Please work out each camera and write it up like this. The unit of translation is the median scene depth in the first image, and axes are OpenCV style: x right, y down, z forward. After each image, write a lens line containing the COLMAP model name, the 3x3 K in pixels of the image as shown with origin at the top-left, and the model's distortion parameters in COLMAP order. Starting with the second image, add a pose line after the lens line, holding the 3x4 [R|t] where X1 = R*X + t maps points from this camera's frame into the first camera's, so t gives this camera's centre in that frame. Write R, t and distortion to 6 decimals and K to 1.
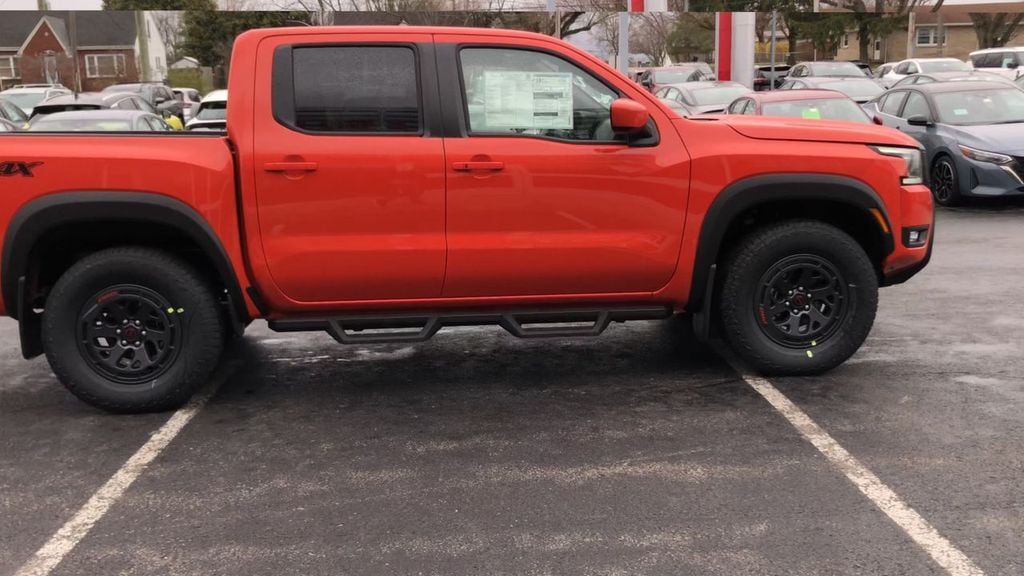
lens RADIAL K [[951.0, 0, 486.0], [0, 951.0, 285.9], [0, 0, 1]] dist [0.081767, -0.195288]
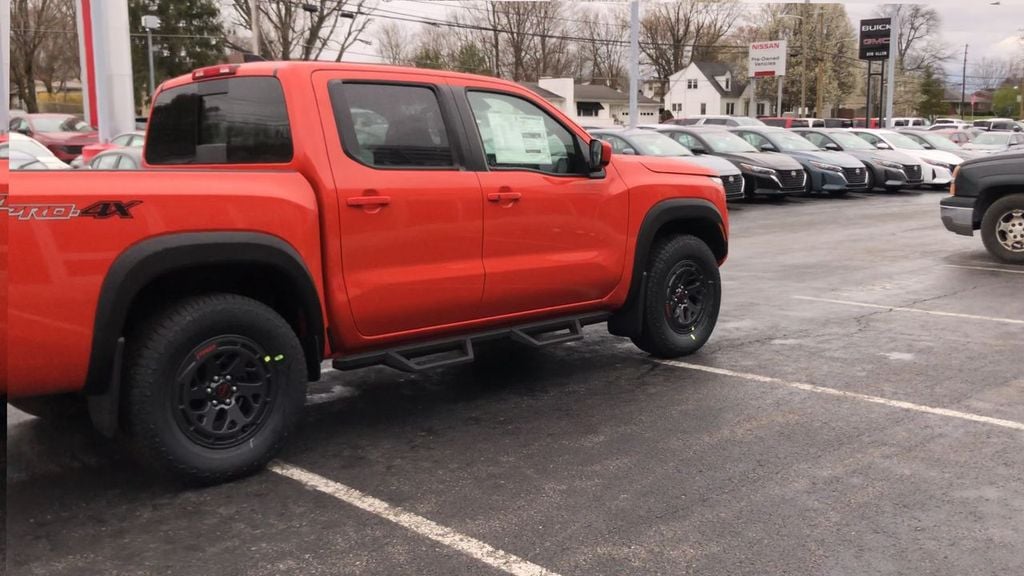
lens RADIAL K [[951.0, 0, 486.0], [0, 951.0, 285.9], [0, 0, 1]] dist [0.081767, -0.195288]
pose [[0.796320, -0.075425, 0.600155, -0.710804], [0.106978, 0.994116, -0.017008, -0.006320], [-0.595341, 0.077747, 0.799703, 0.137041]]
